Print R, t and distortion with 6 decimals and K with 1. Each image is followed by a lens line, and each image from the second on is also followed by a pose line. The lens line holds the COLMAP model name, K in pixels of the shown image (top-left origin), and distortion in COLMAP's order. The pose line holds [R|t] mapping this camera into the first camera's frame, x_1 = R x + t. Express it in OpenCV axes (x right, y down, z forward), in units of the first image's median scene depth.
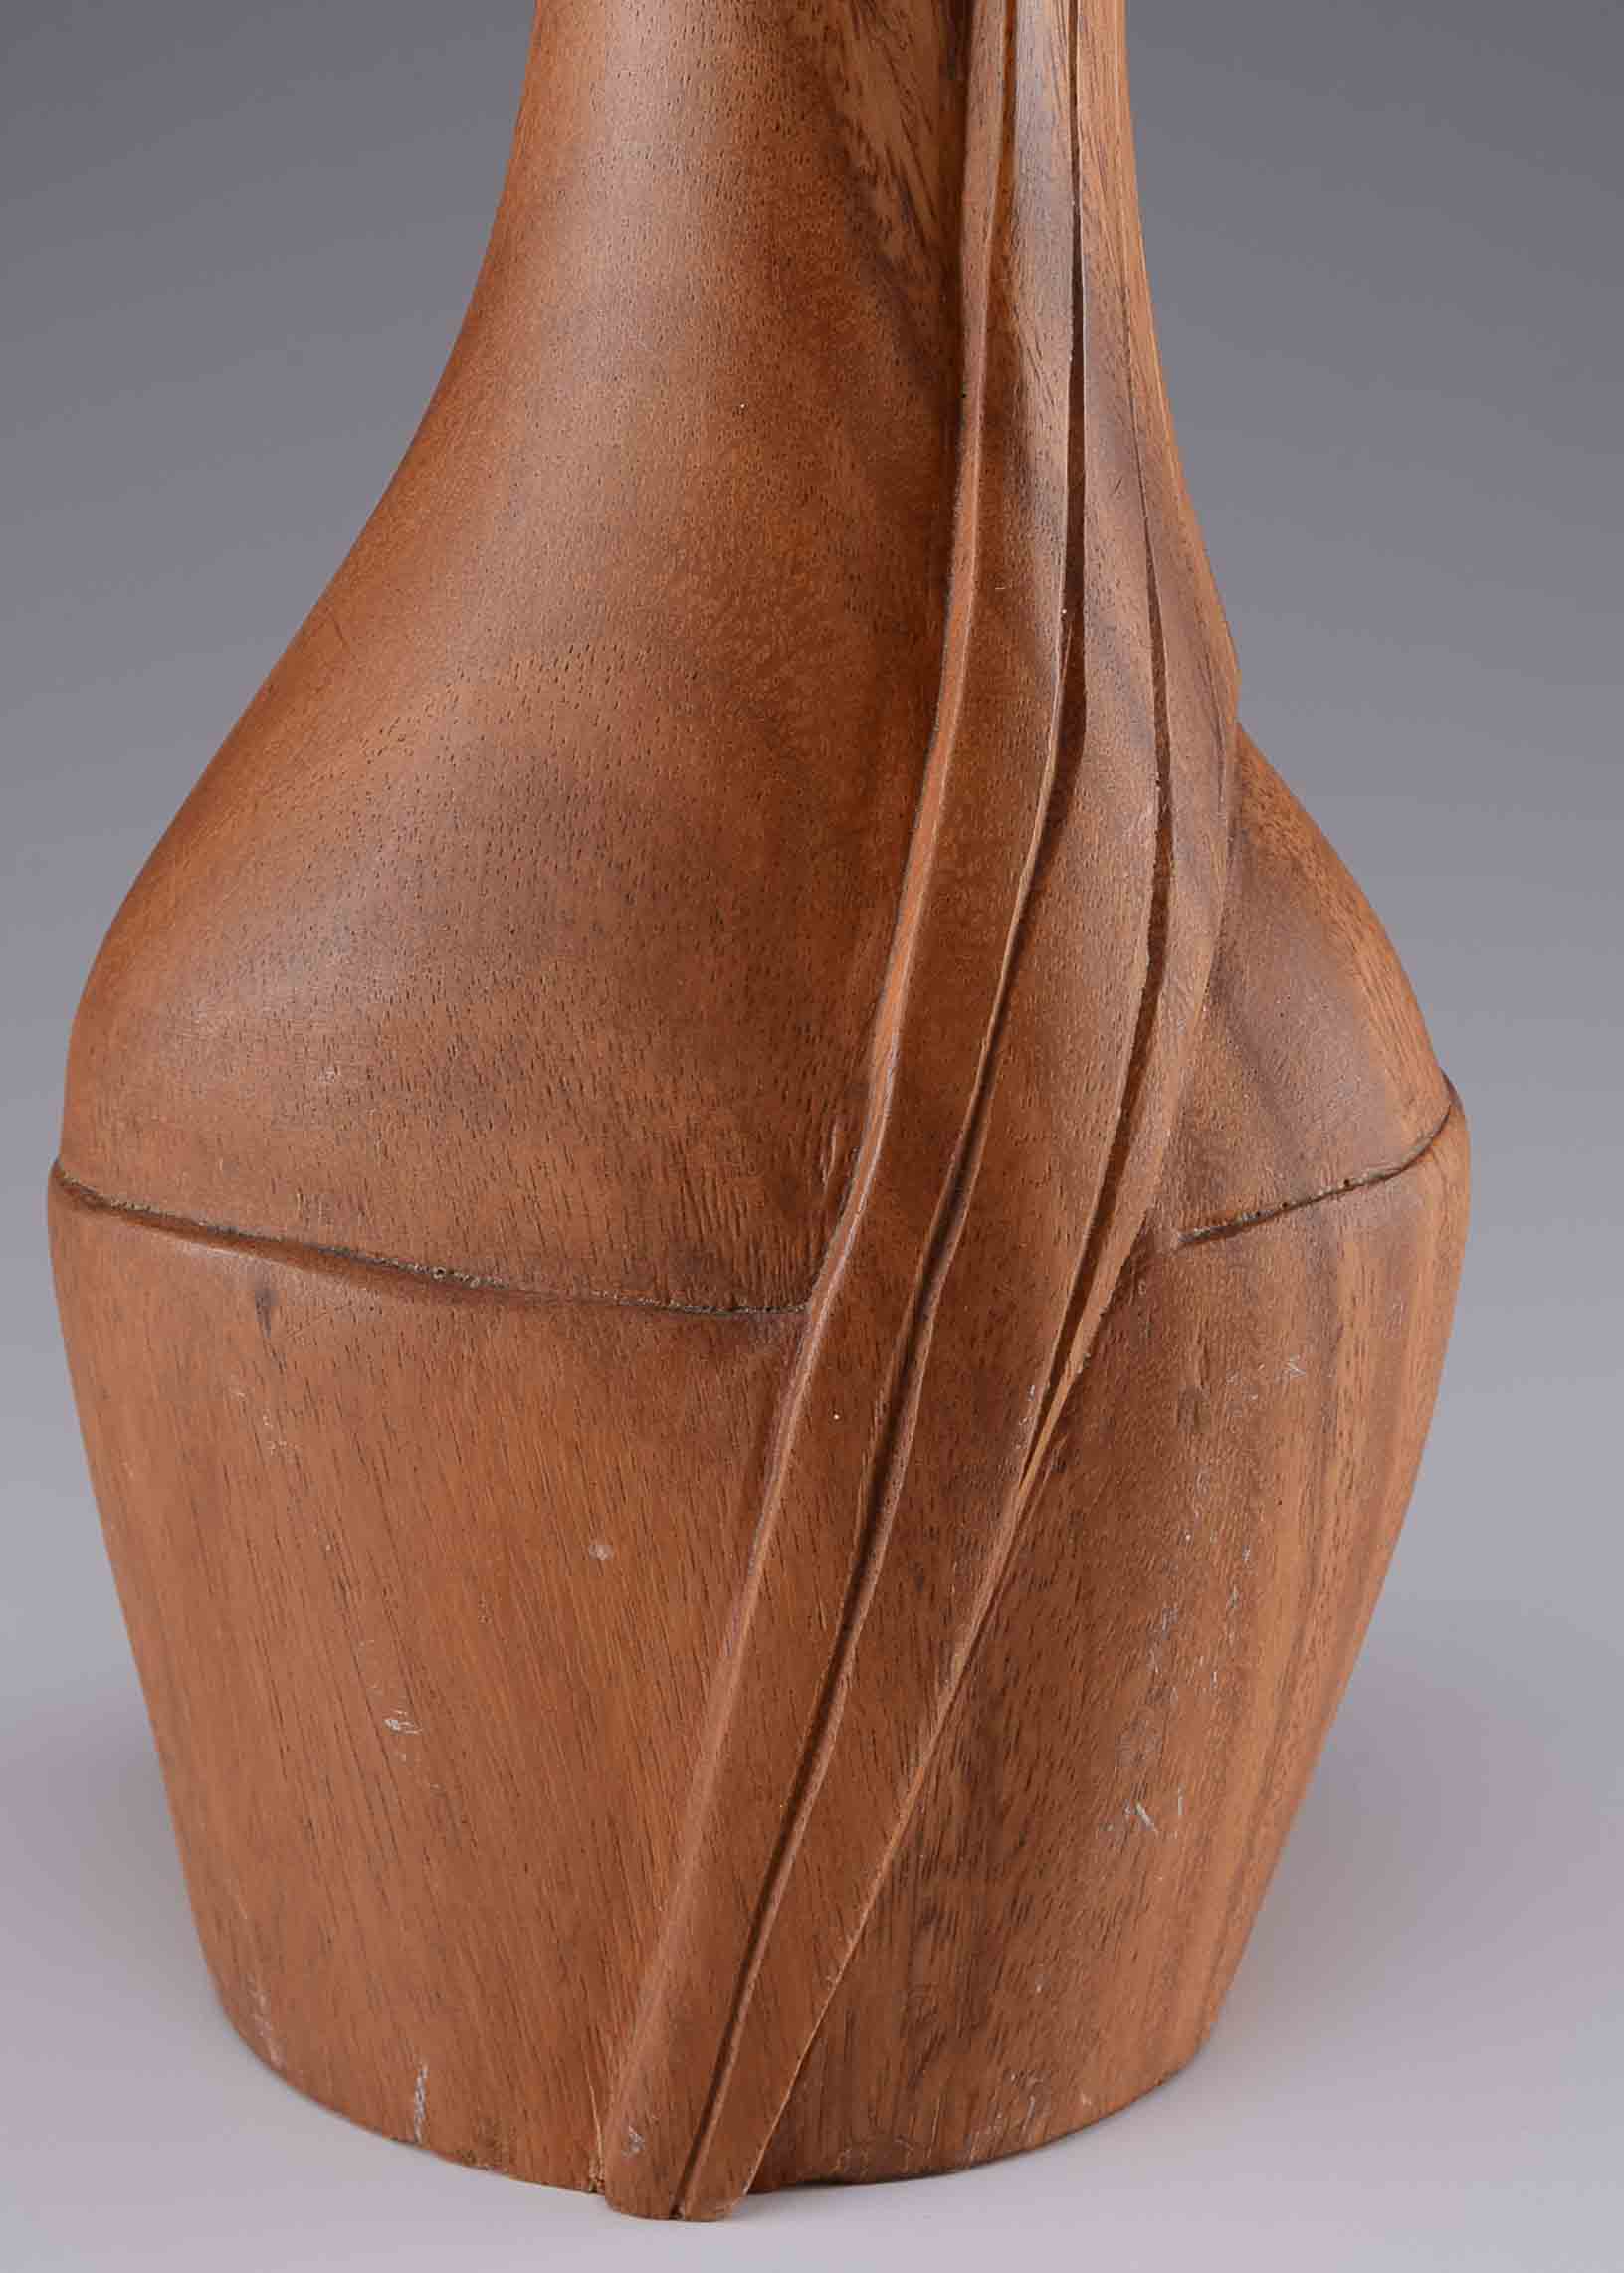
lens RADIAL K [[4997.0, 0, 812.0], [0, 4997.0, 1136.5], [0, 0, 1]] dist [0.043170, -0.057386]
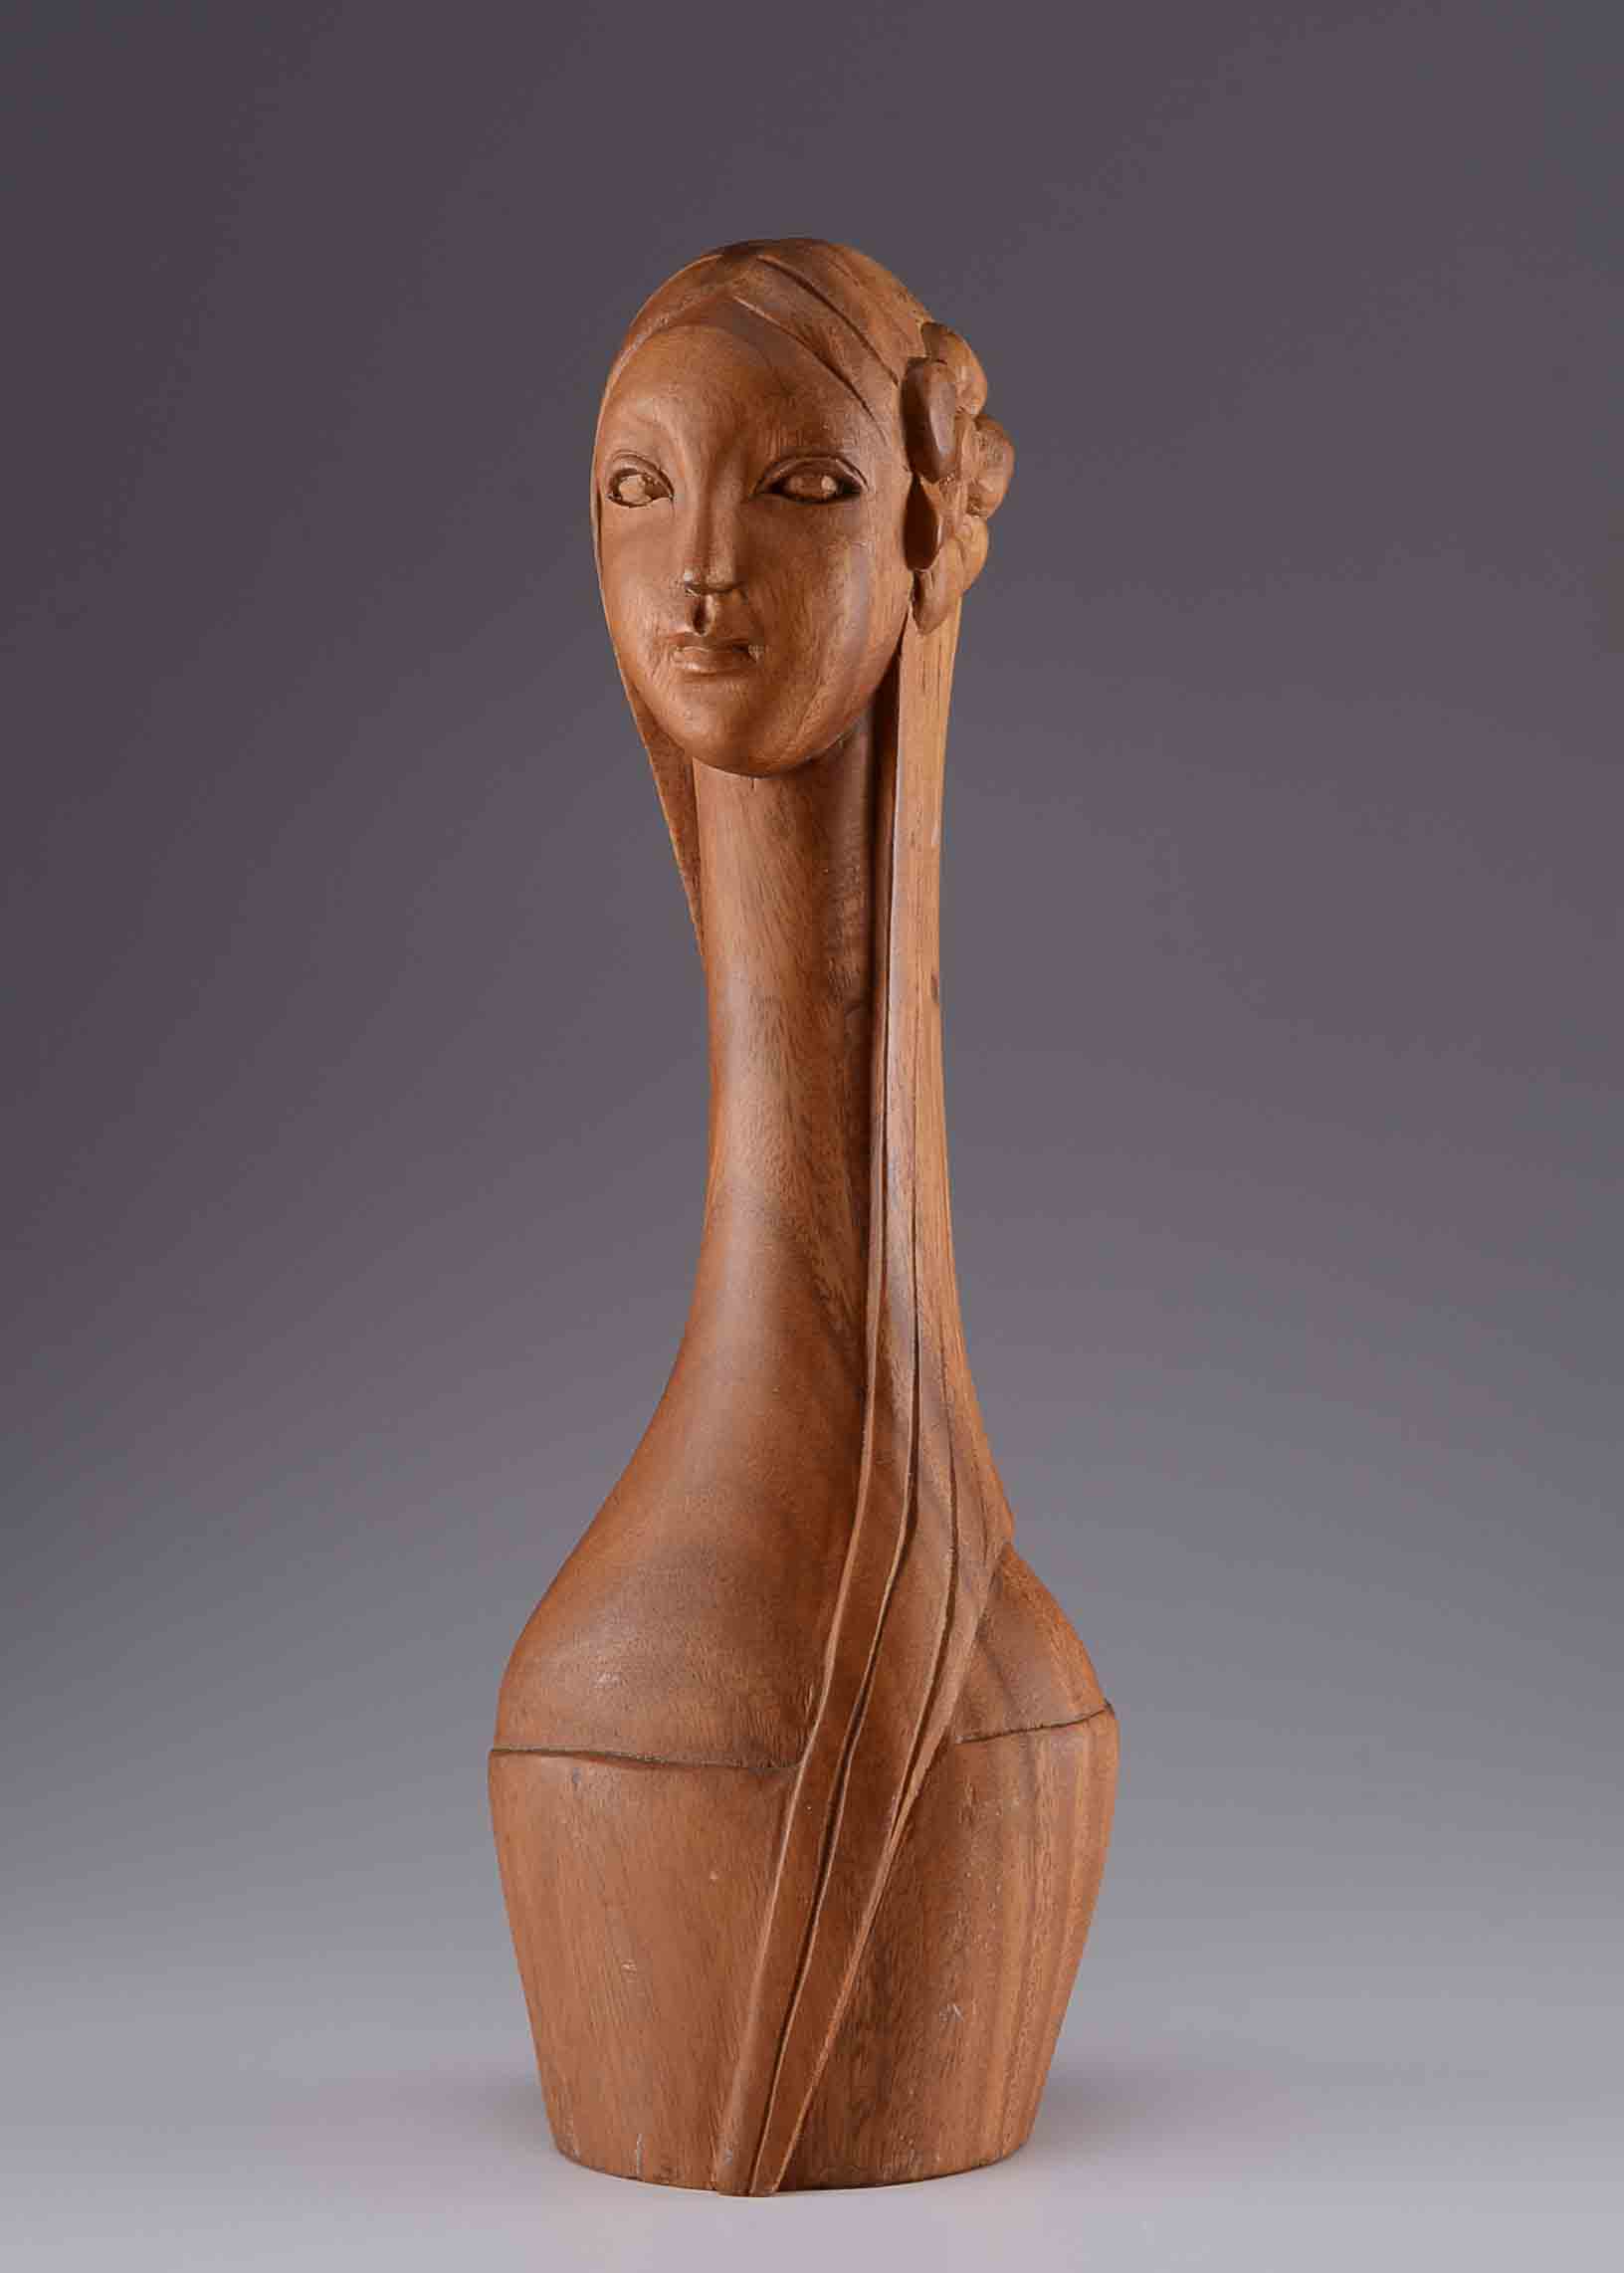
lens RADIAL K [[4997.0, 0, 812.0], [0, 4997.0, 1136.5], [0, 0, 1]] dist [0.043170, -0.057386]
pose [[0.993463, -0.019109, -0.112547, 0.272781], [-0.015211, 0.954942, -0.296402, 0.445119], [0.113140, 0.296176, 0.948409, -1.307189]]
